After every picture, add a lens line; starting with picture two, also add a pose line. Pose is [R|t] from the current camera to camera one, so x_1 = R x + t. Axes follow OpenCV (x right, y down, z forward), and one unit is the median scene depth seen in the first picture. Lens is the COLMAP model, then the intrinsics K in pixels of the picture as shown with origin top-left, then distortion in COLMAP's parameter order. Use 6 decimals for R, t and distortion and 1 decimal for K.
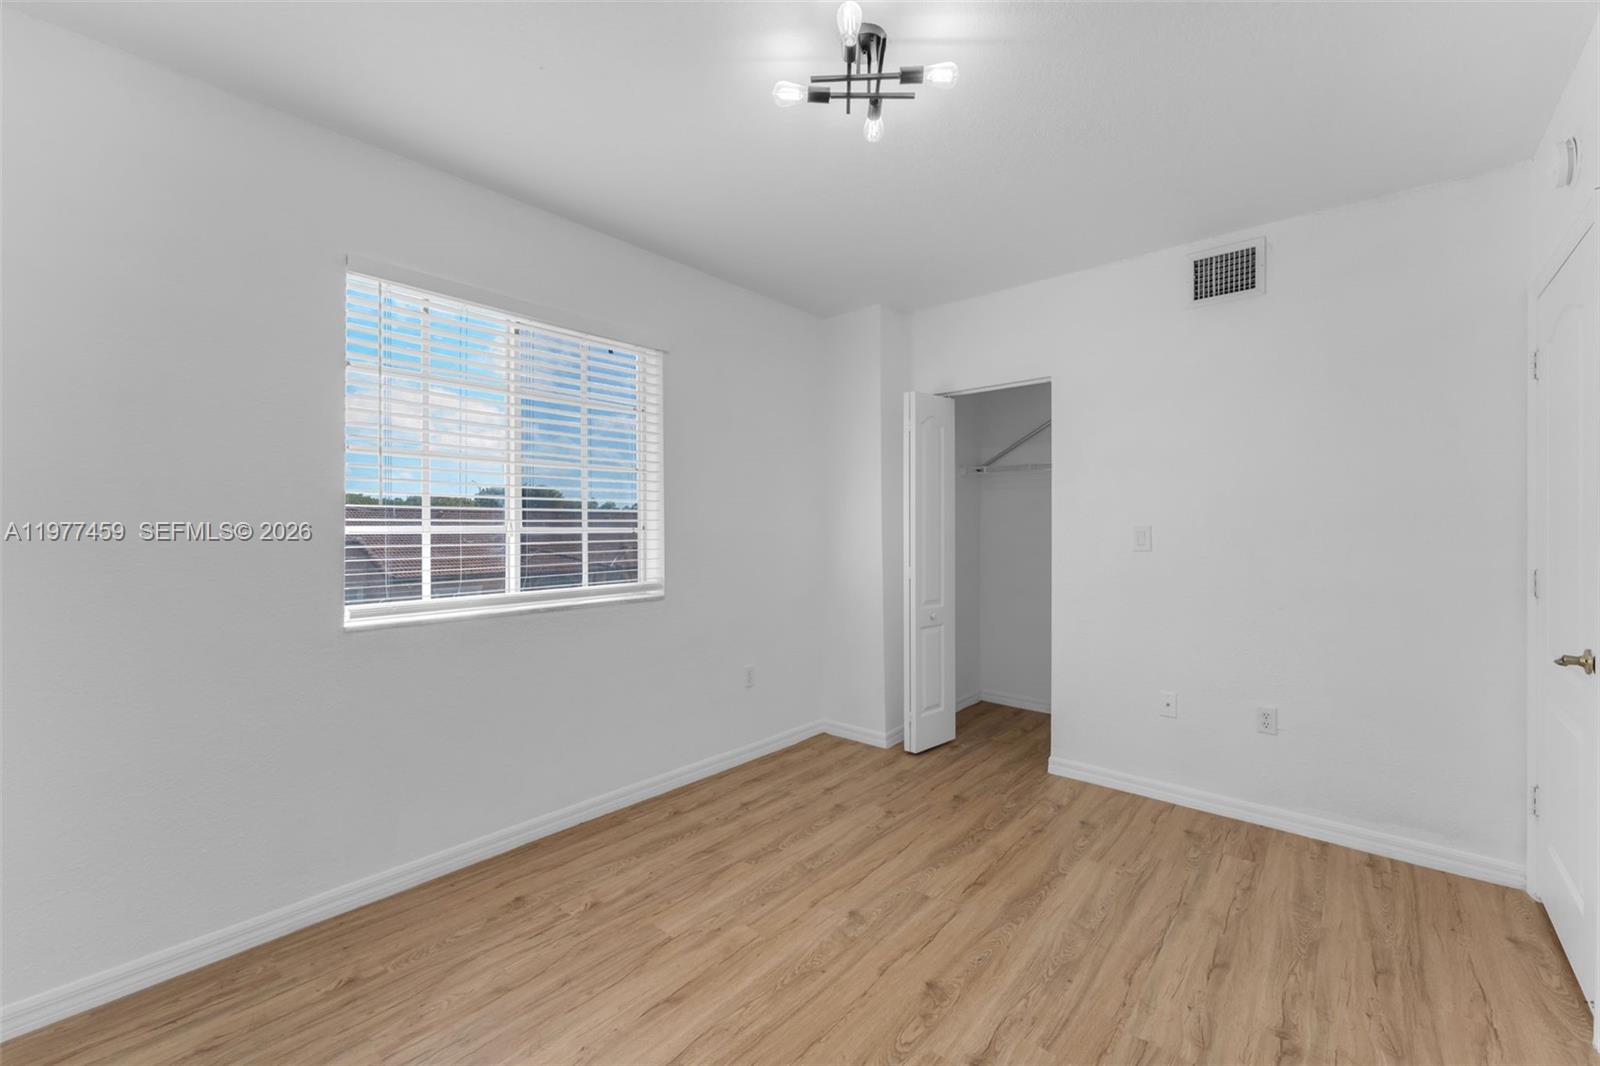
lens RADIAL K [[658.0, 0, 800.0], [0, 658.0, 533.0], [0, 0, 1]] dist [-0.000669, -0.000385]
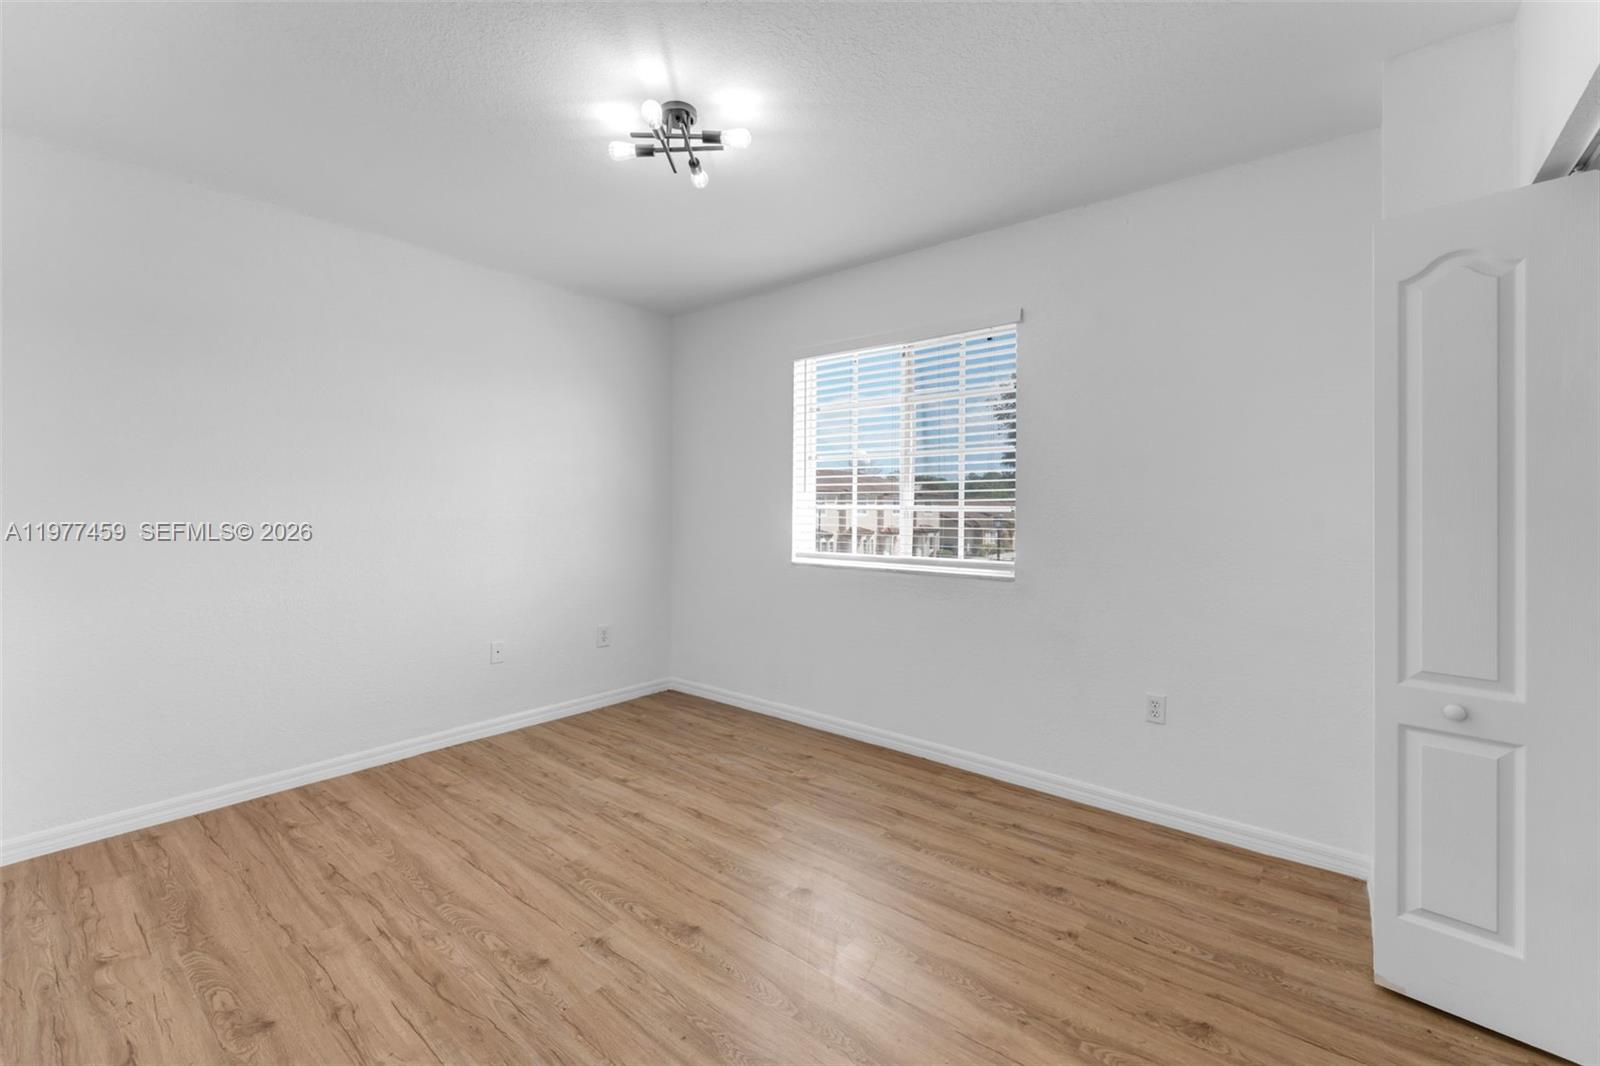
lens RADIAL K [[666.3, 0, 803.8], [0, 666.3, 510.8], [0, 0, 1]] dist [0.000942, 0.000017]
pose [[0.024848, 0.007714, -0.999661, 0.802940], [-0.013435, 0.999882, 0.007381, -0.005438], [0.999601, 0.013247, 0.024949, 0.710914]]
